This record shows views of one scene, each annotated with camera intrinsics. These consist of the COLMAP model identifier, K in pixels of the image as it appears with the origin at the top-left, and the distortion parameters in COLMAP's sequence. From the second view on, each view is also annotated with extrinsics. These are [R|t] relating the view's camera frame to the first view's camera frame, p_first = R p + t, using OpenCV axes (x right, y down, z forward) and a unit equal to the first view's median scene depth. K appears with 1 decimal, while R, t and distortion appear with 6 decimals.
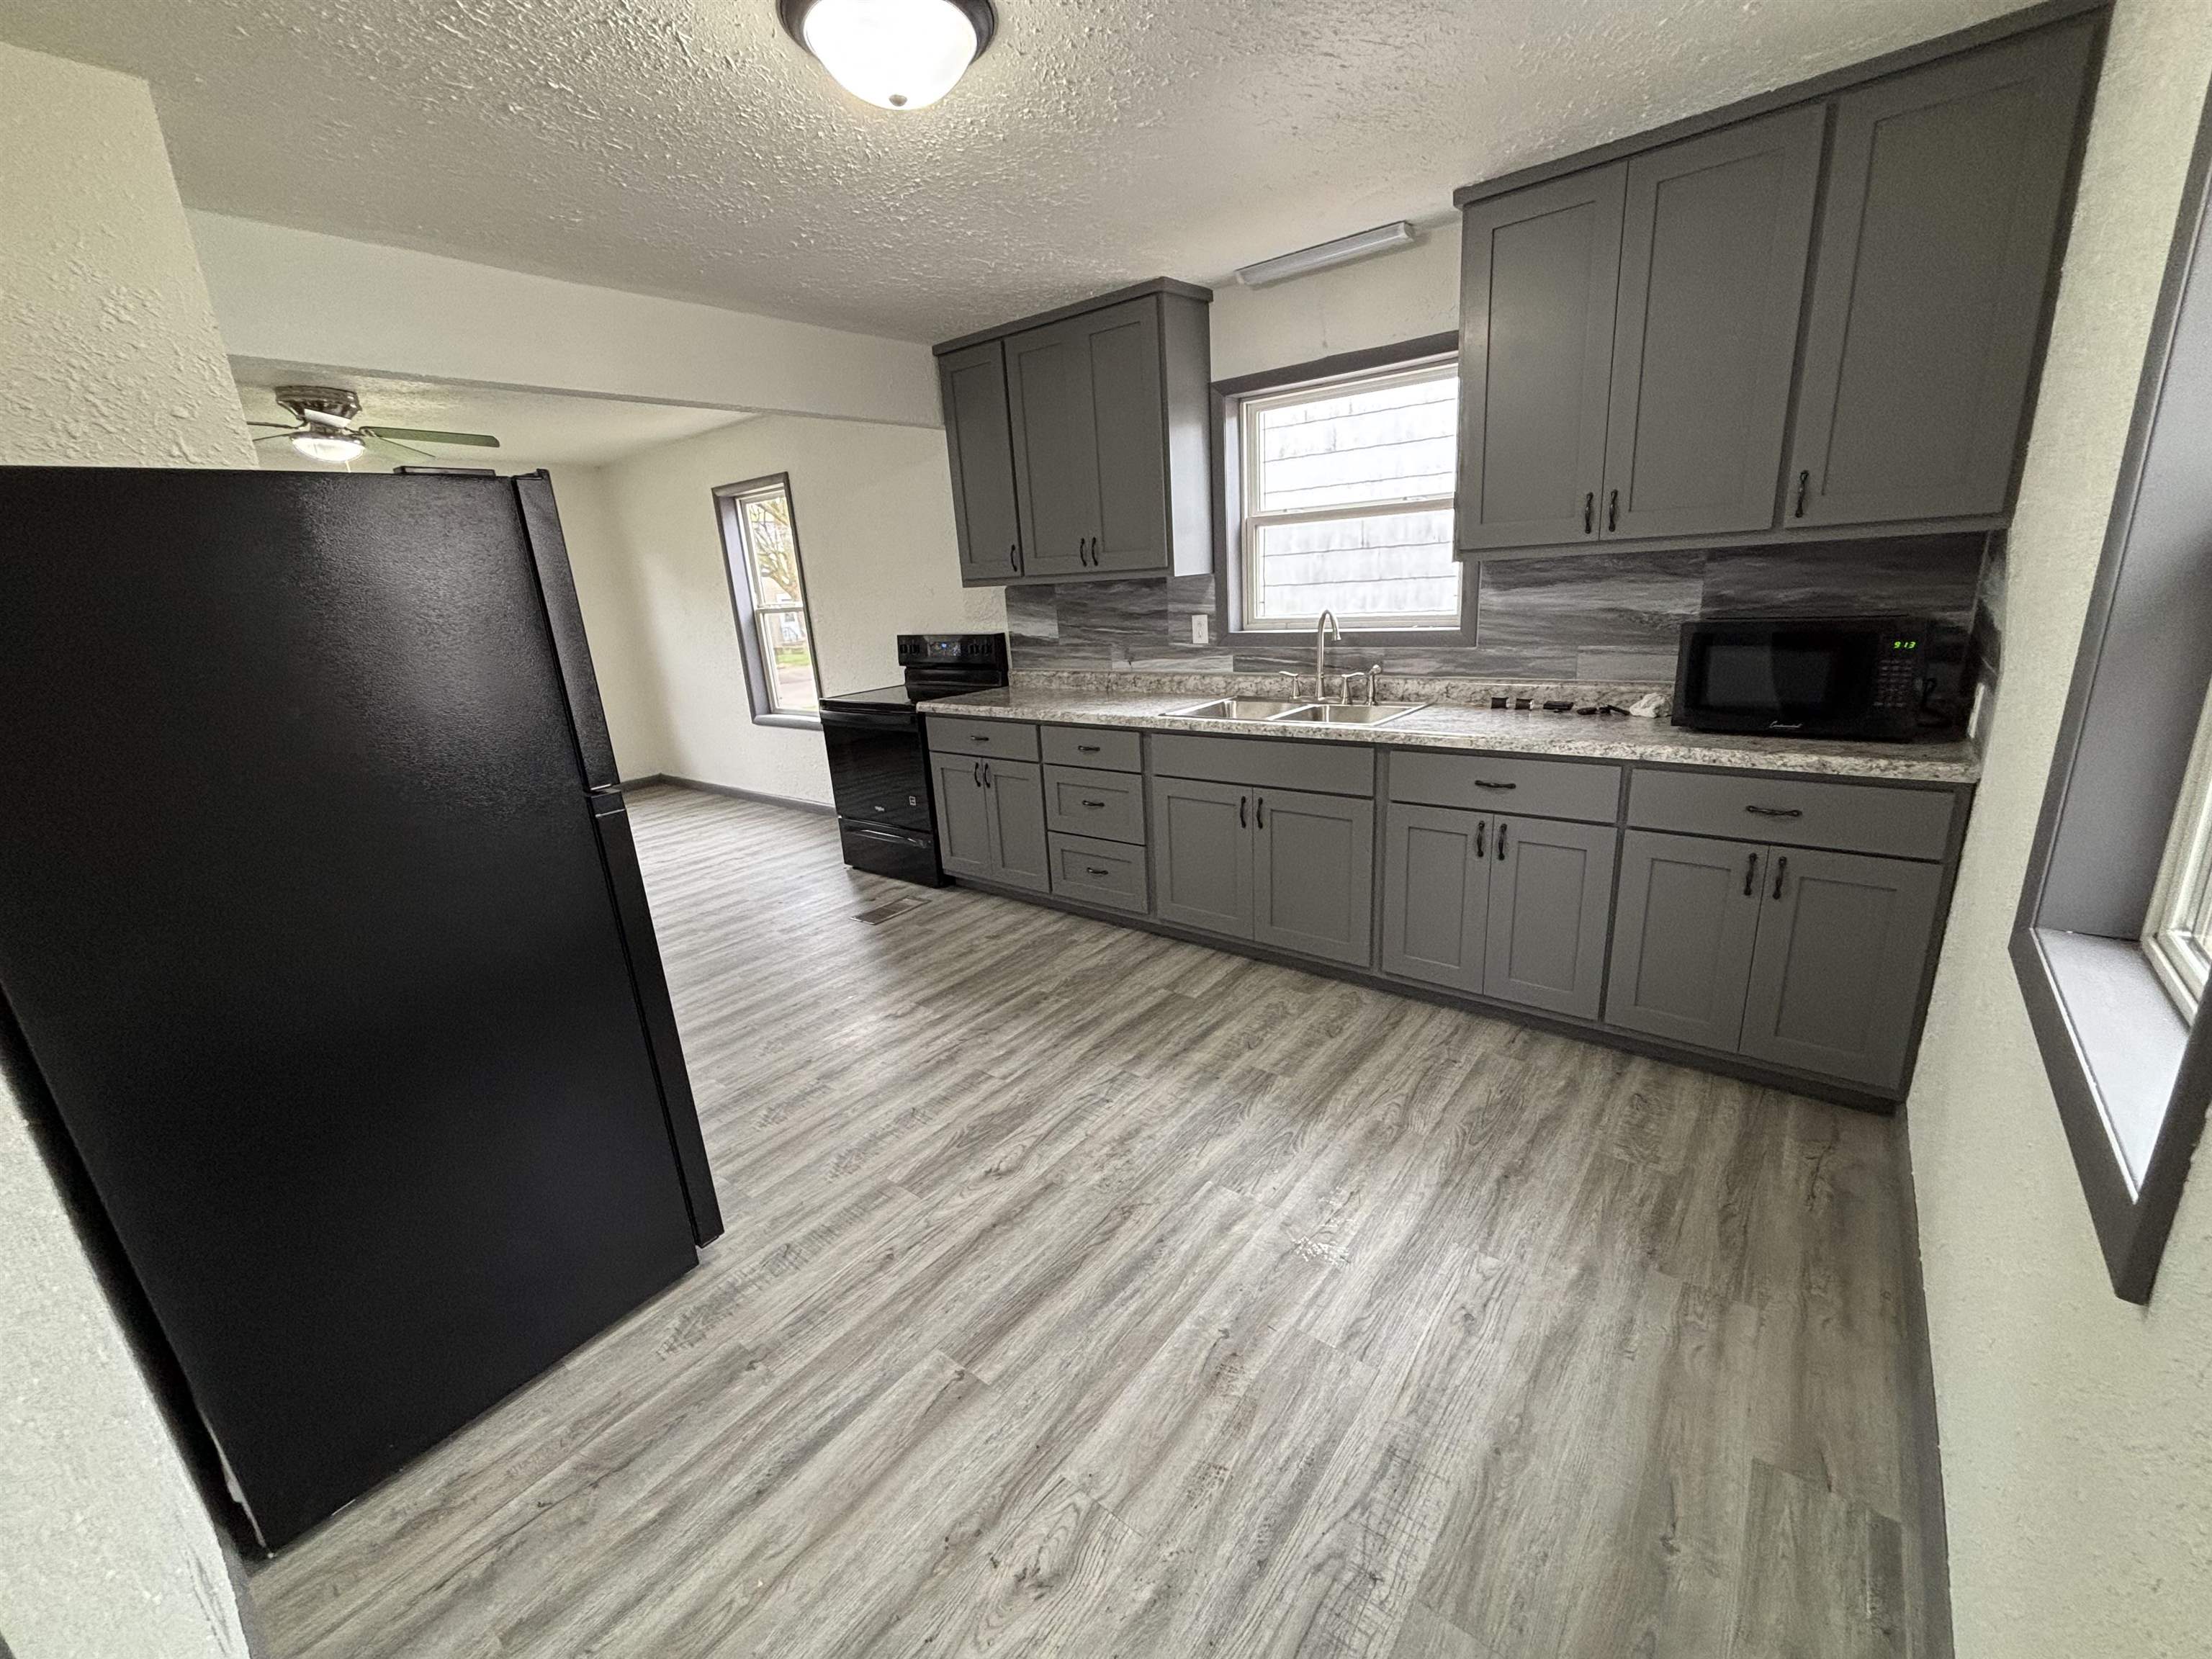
lens RADIAL K [[888.3, 0, 1111.1], [0, 888.3, 824.9], [0, 0, 1]] dist [0.006817, -0.000691]
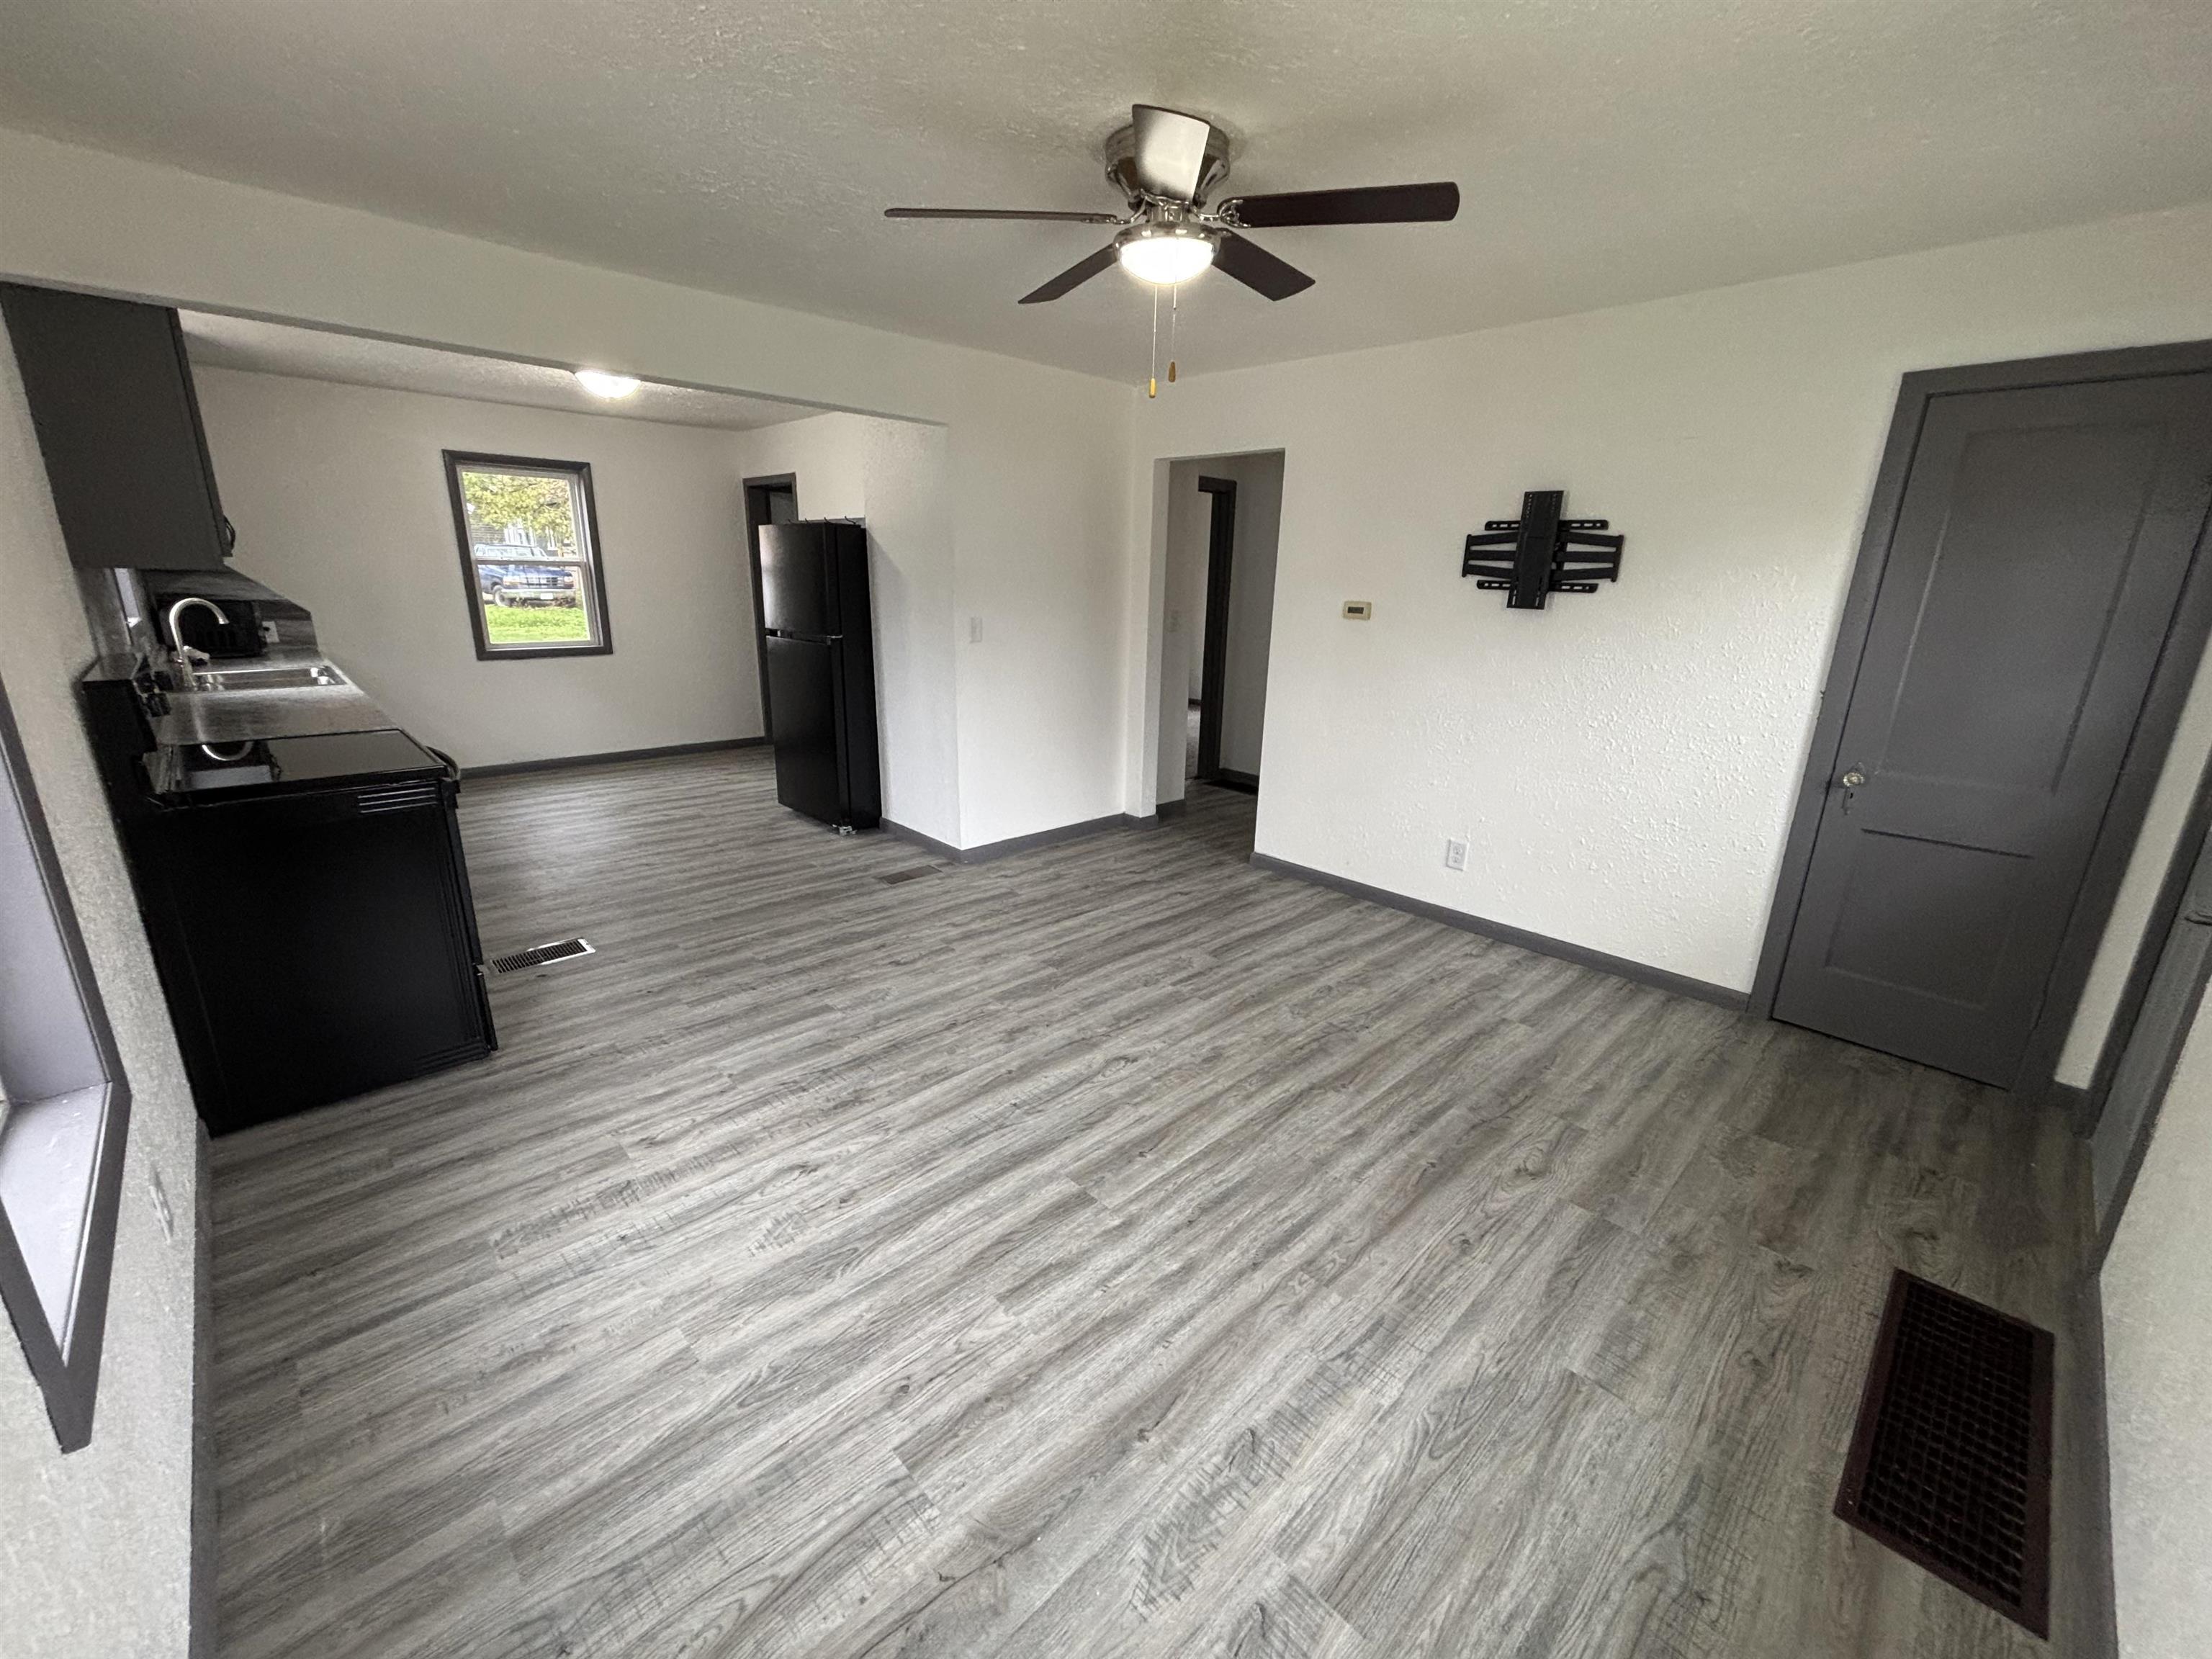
lens RADIAL K [[888.3, 0, 1114.3], [0, 888.3, 831.6], [0, 0, 1]] dist [0.006817, -0.000691]
pose [[-0.990309, 0.002646, 0.138859, -1.077617], [0.075918, 0.847539, 0.525275, -0.483629], [-0.116299, 0.530727, -0.839526, 1.899851]]
